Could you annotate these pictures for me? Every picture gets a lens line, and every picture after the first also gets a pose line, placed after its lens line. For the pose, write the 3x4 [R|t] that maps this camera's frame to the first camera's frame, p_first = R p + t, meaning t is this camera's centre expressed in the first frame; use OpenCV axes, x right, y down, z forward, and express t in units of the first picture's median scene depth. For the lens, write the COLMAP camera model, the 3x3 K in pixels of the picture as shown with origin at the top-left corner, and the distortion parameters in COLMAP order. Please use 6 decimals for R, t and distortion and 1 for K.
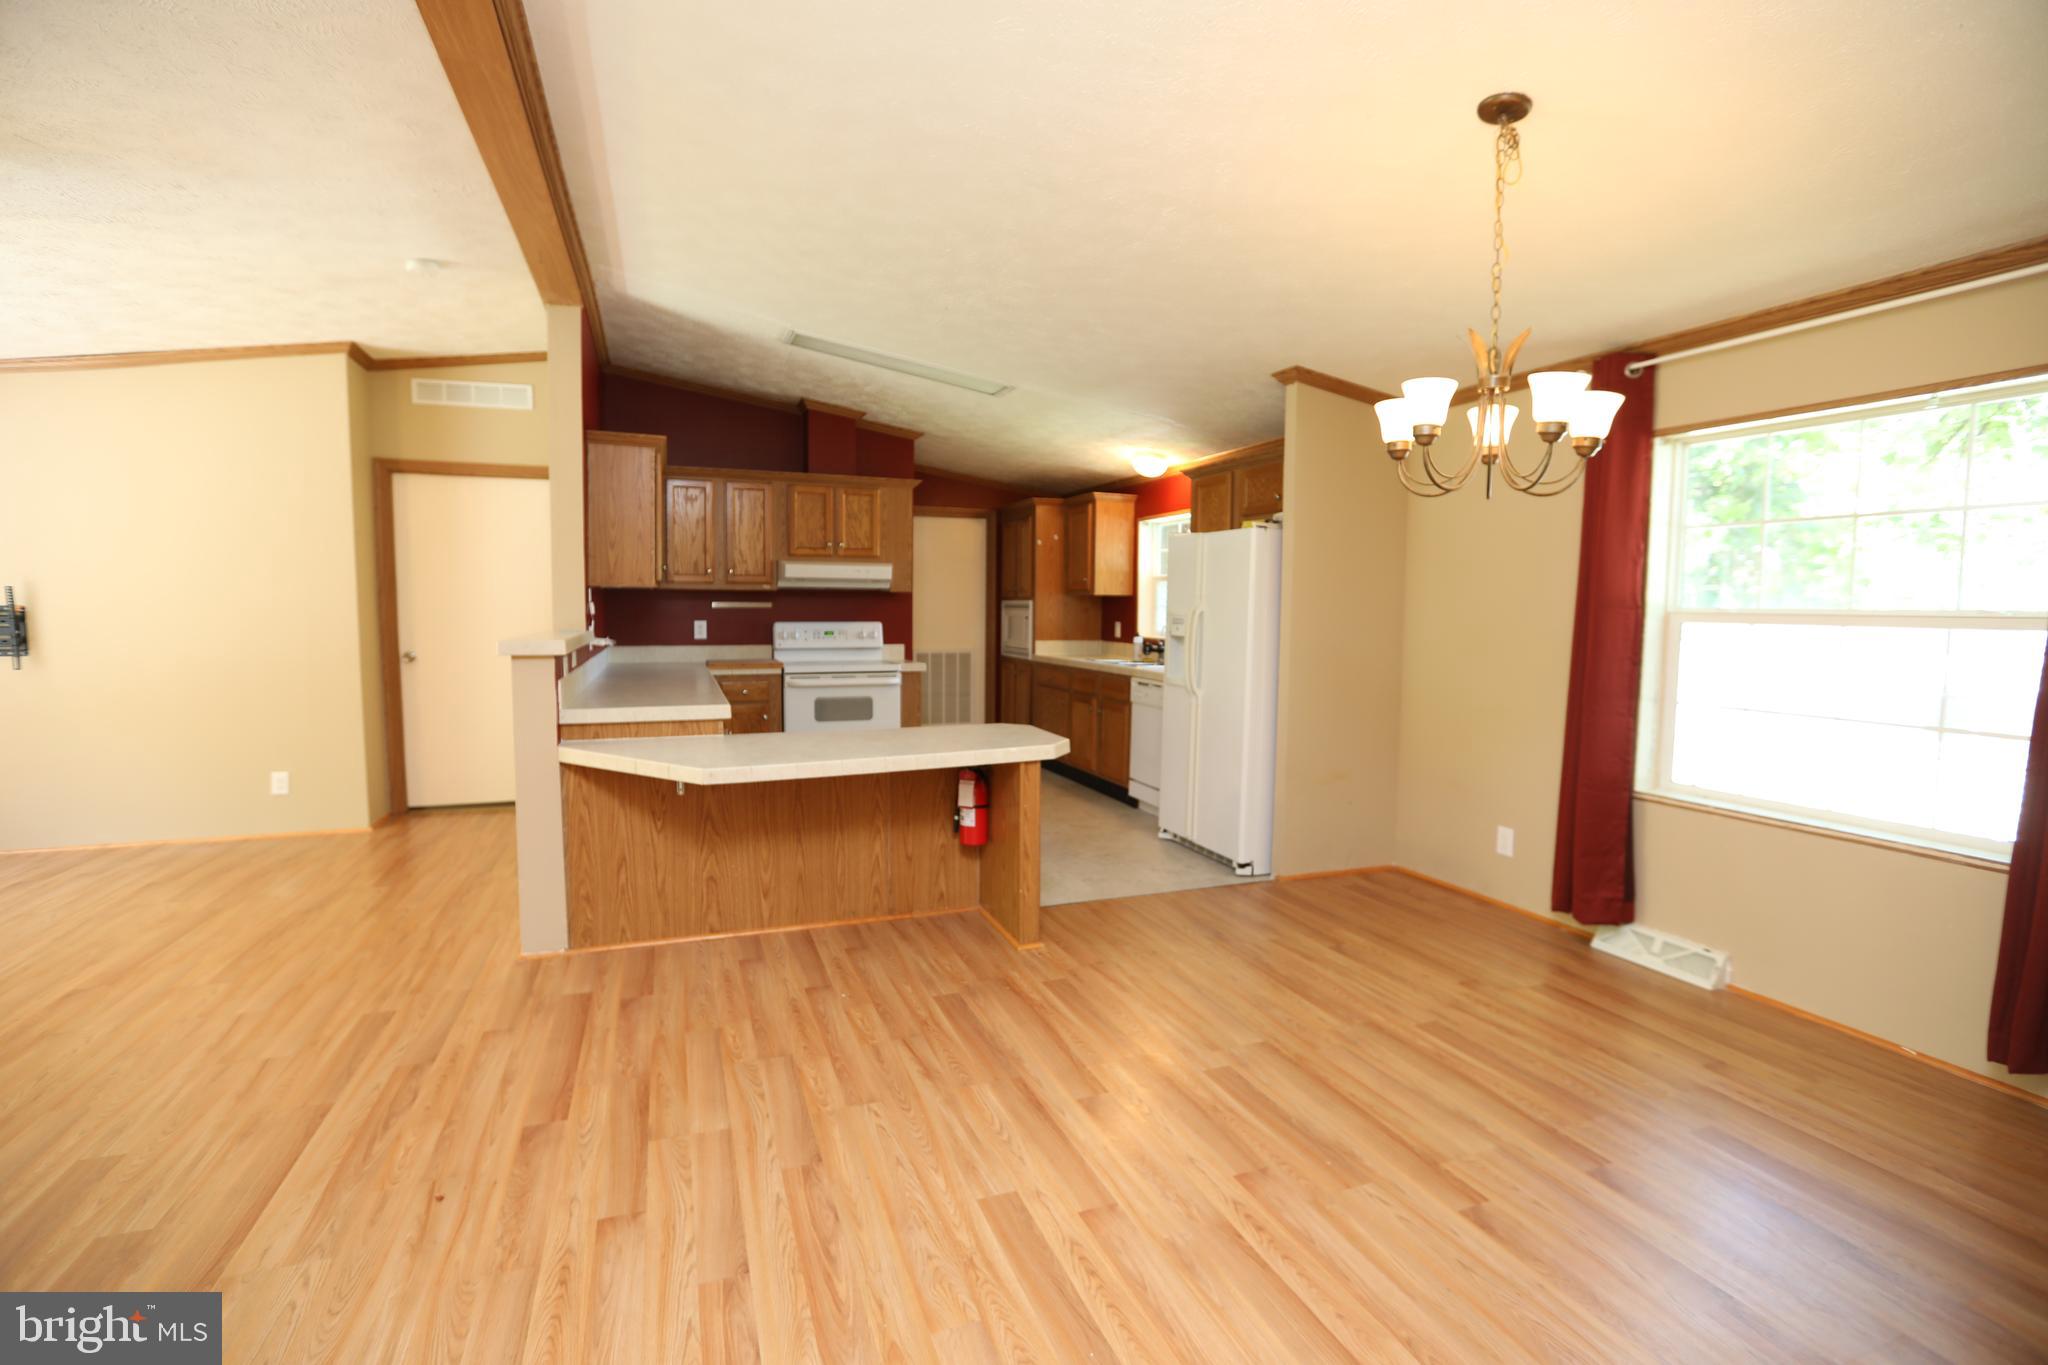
lens RADIAL K [[929.3, 0, 1016.7], [0, 929.3, 676.9], [0, 0, 1]] dist [-0.053126, 0.017874]
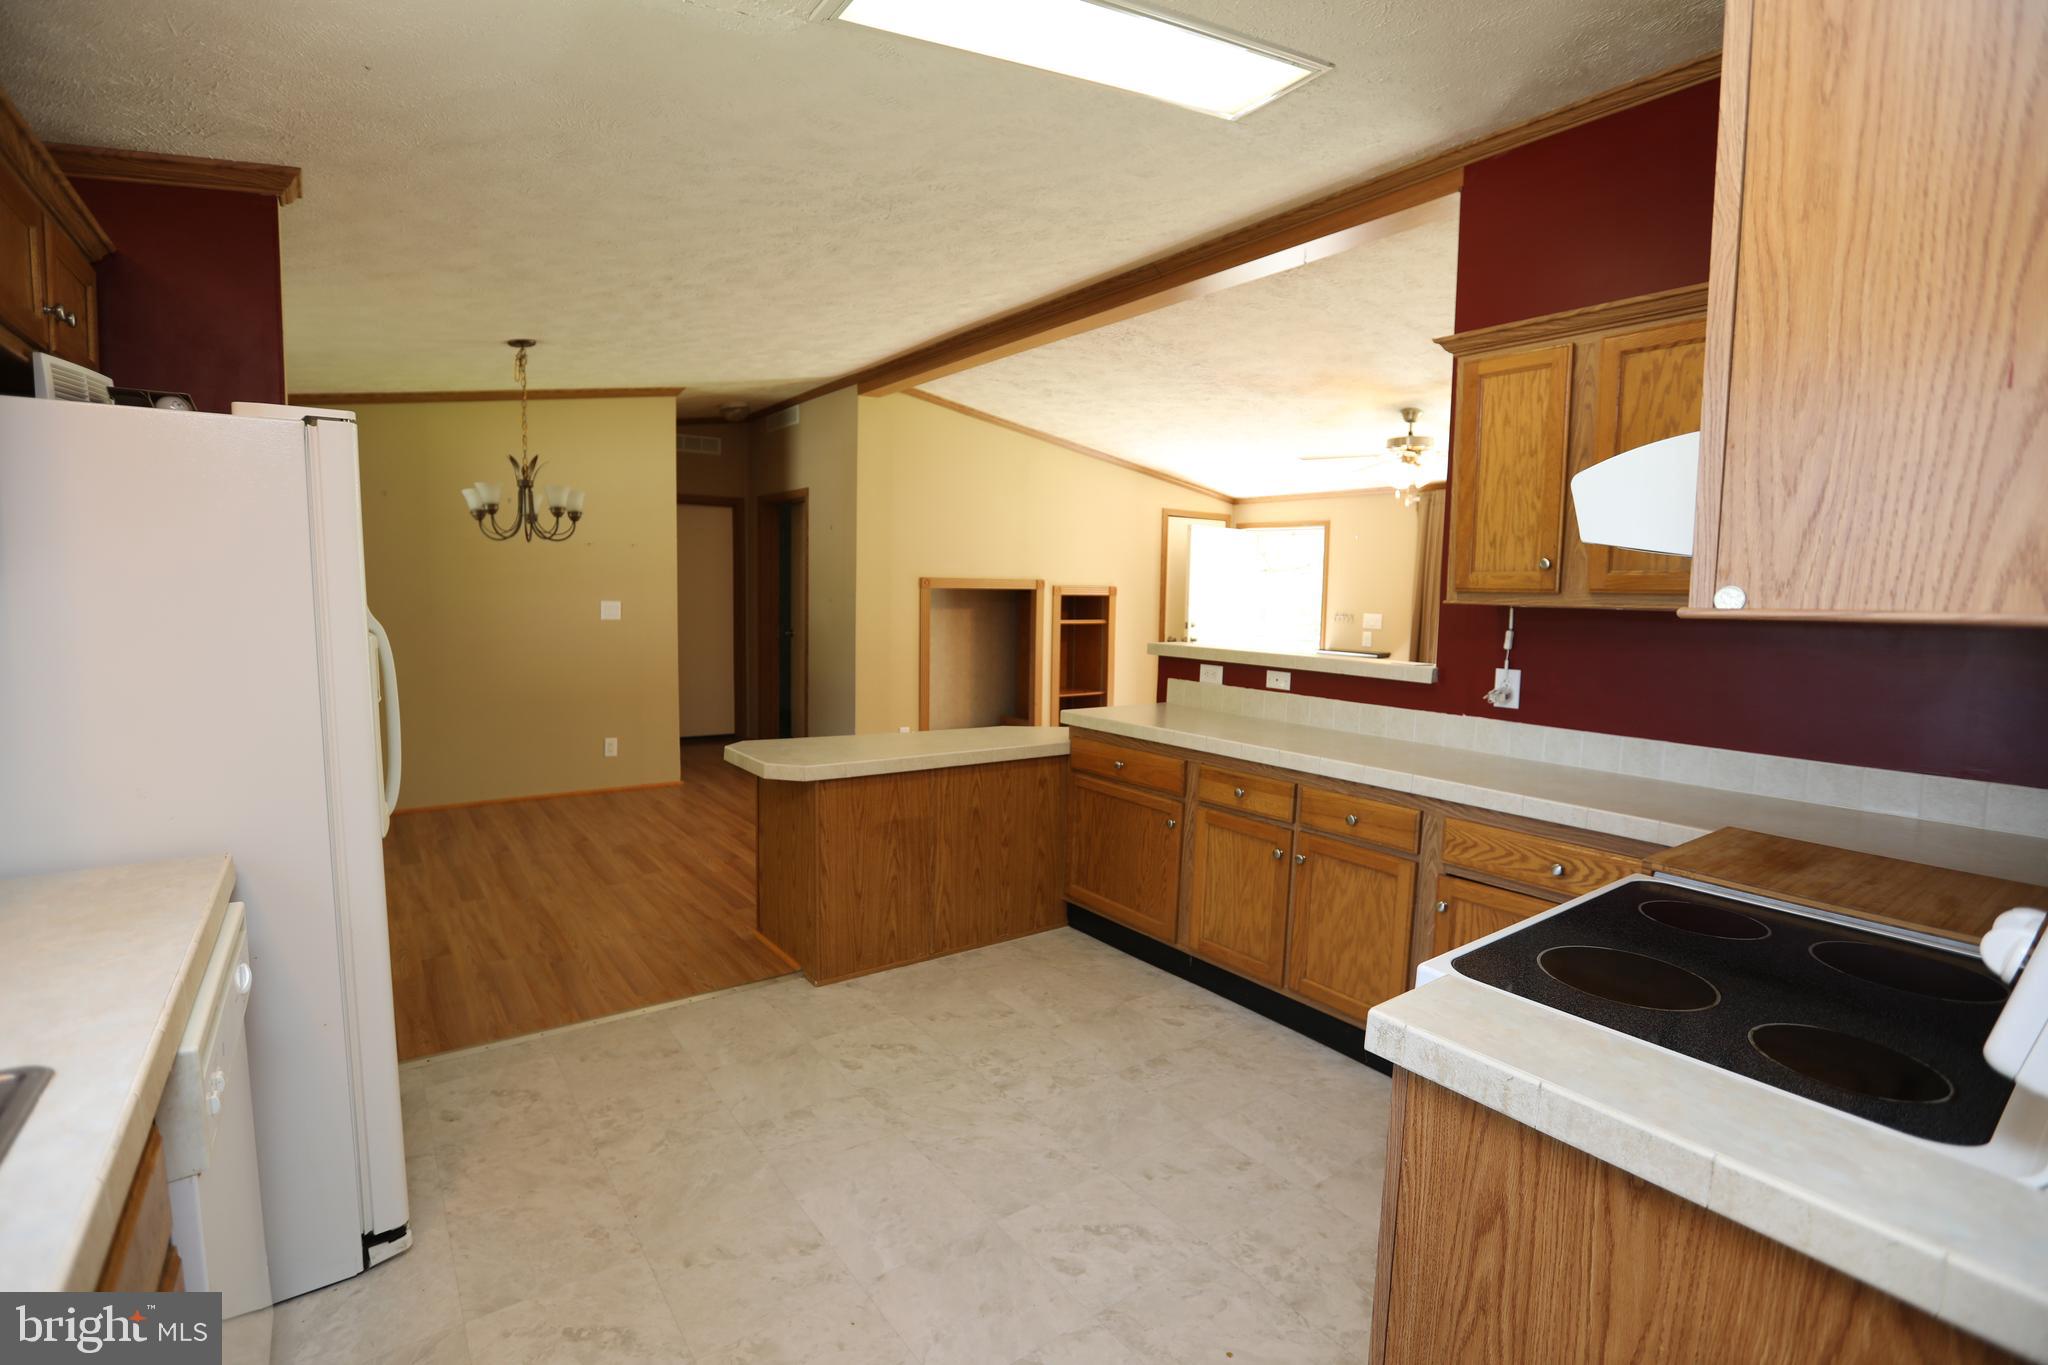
lens RADIAL K [[929.3, 0, 1016.7], [0, 929.3, 676.9], [0, 0, 1]] dist [-0.053126, 0.017874]
pose [[-0.962333, -0.003330, -0.271852, 0.020942], [-0.050229, 0.984889, 0.165743, -0.142662], [0.267192, 0.173155, -0.947959, 1.577111]]
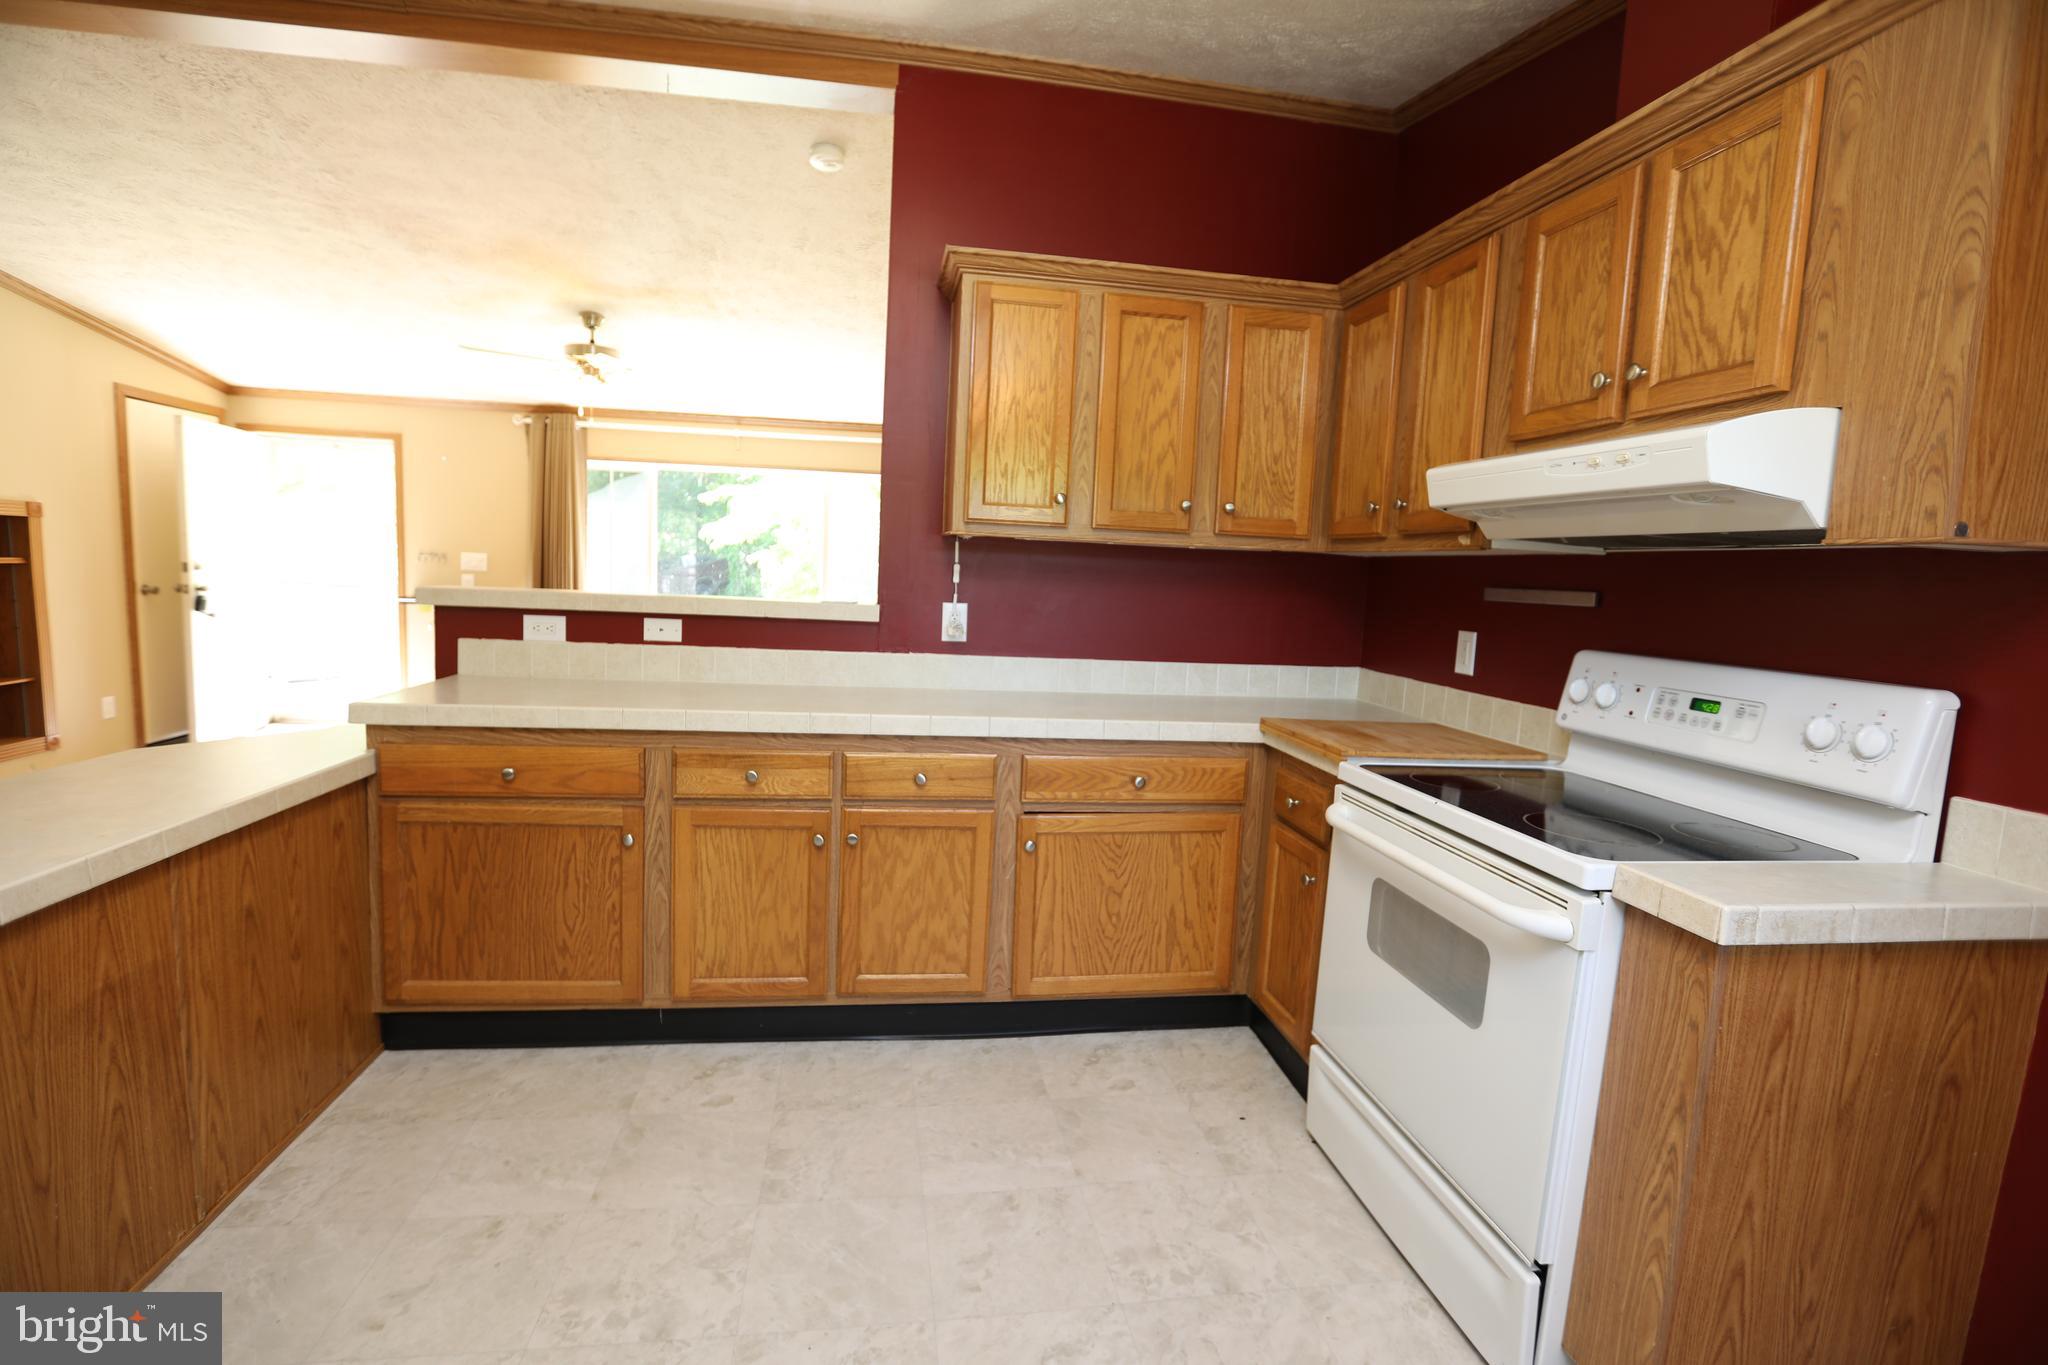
lens RADIAL K [[929.3, 0, 1016.7], [0, 929.3, 676.9], [0, 0, 1]] dist [-0.053126, 0.017874]
pose [[-0.203364, 0.090764, -0.974887, 0.150186], [-0.124321, 0.985241, 0.117661, -0.089553], [0.971178, 0.145127, -0.189078, 1.228757]]
